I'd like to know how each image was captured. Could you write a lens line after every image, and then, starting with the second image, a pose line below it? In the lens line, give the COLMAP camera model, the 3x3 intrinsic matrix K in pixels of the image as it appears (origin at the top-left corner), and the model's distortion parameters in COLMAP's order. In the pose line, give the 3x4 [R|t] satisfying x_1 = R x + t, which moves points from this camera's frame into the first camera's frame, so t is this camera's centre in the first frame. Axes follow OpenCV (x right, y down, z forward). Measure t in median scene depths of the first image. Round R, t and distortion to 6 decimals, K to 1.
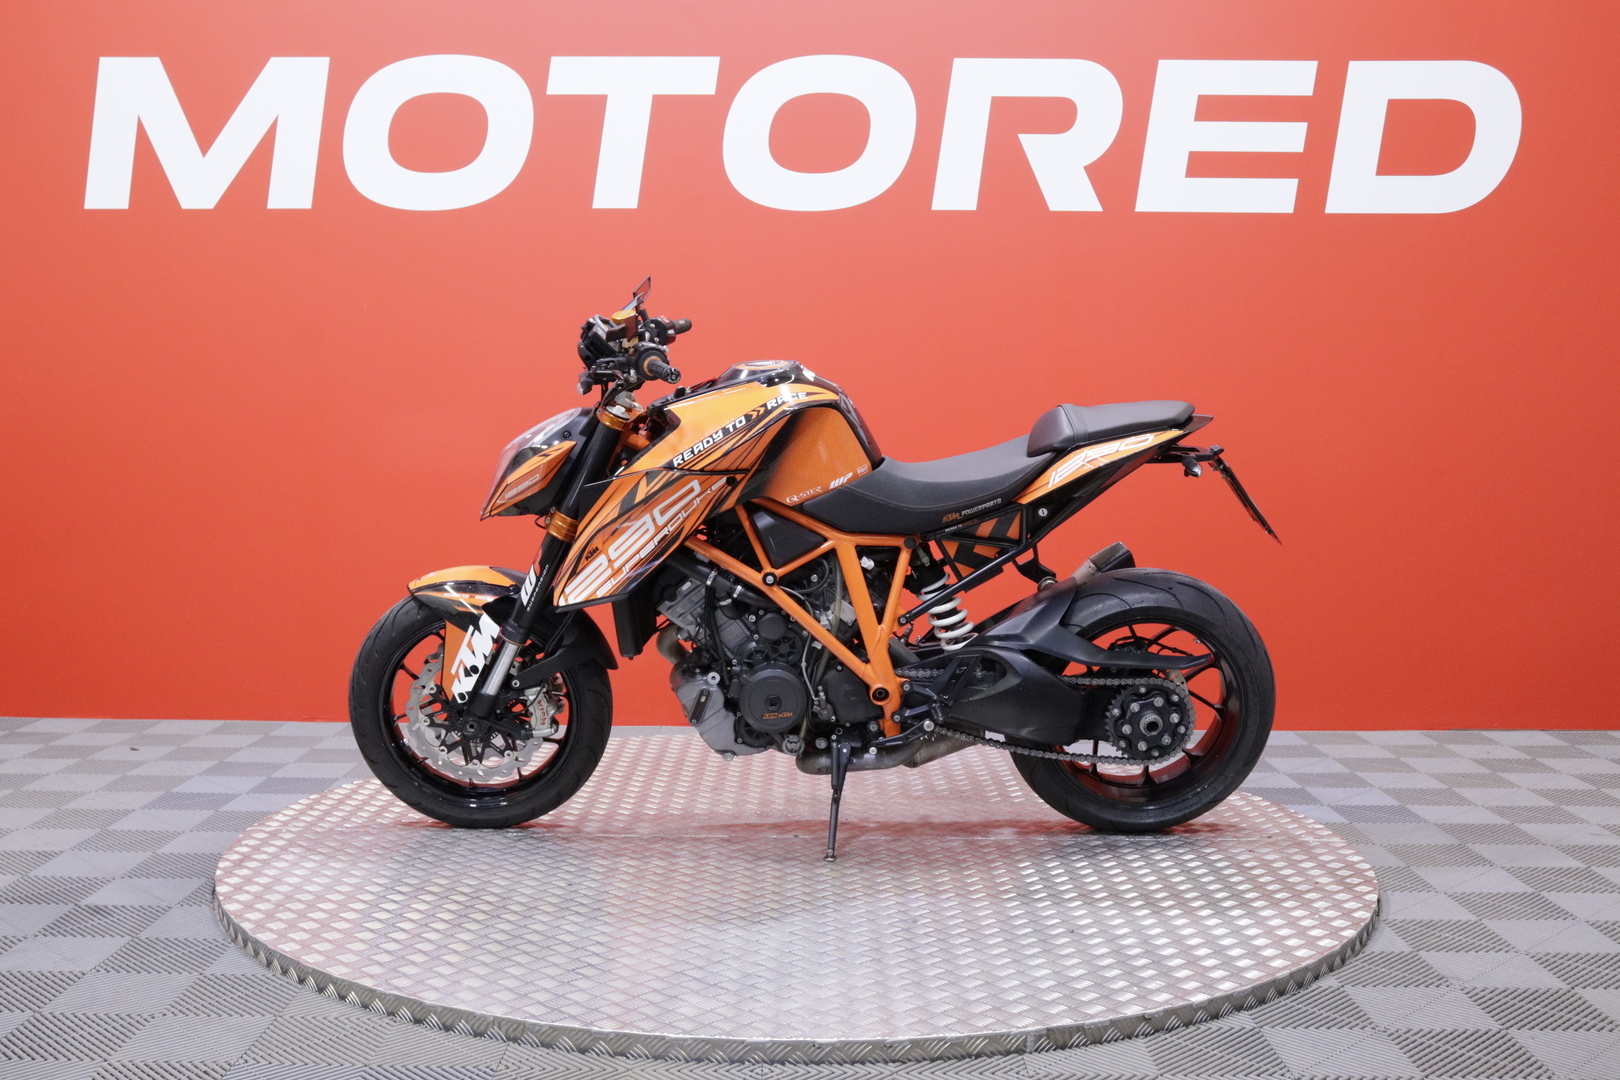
lens RADIAL K [[1753.6, 0, 821.4], [0, 1753.6, 531.4], [0, 0, 1]] dist [-0.012878, 0.000000]
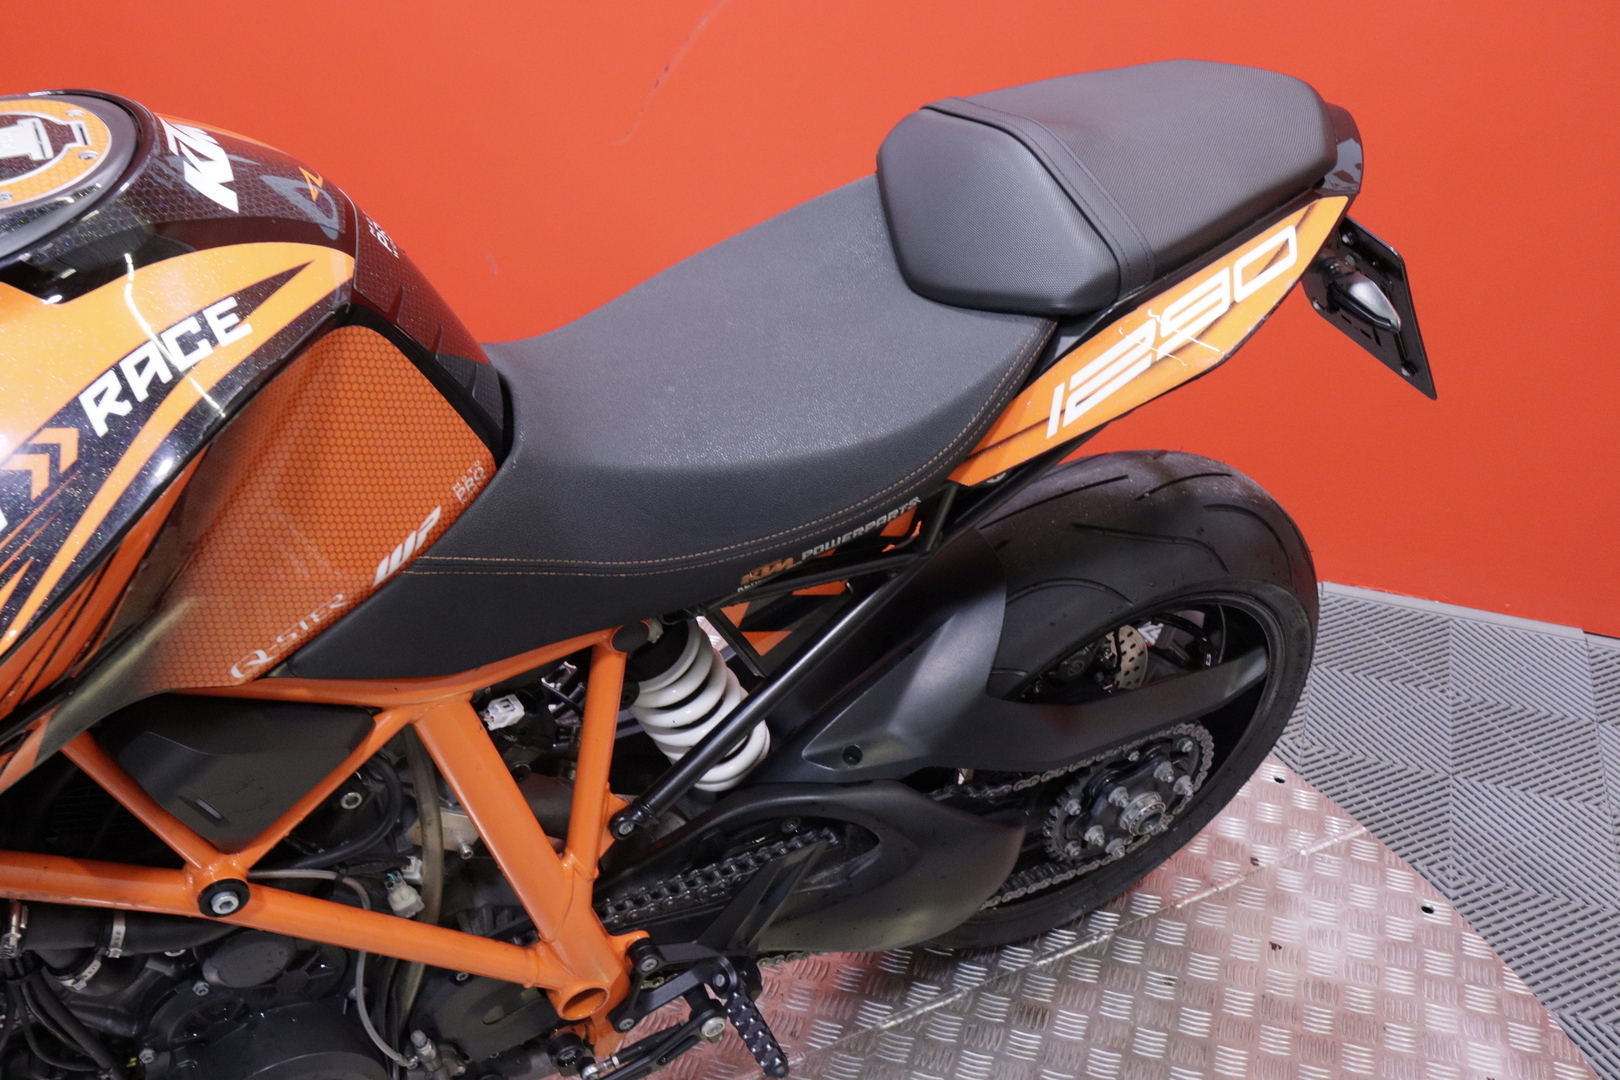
lens RADIAL K [[1545.3, 0, 812.0], [0, 1545.3, 535.7], [0, 0, 1]] dist [-0.064075, 0.000000]
pose [[0.886873, -0.233956, 0.398399, -0.028826], [0.025751, 0.886000, 0.462970, -0.141266], [-0.461296, -0.400337, 0.791794, 0.767691]]
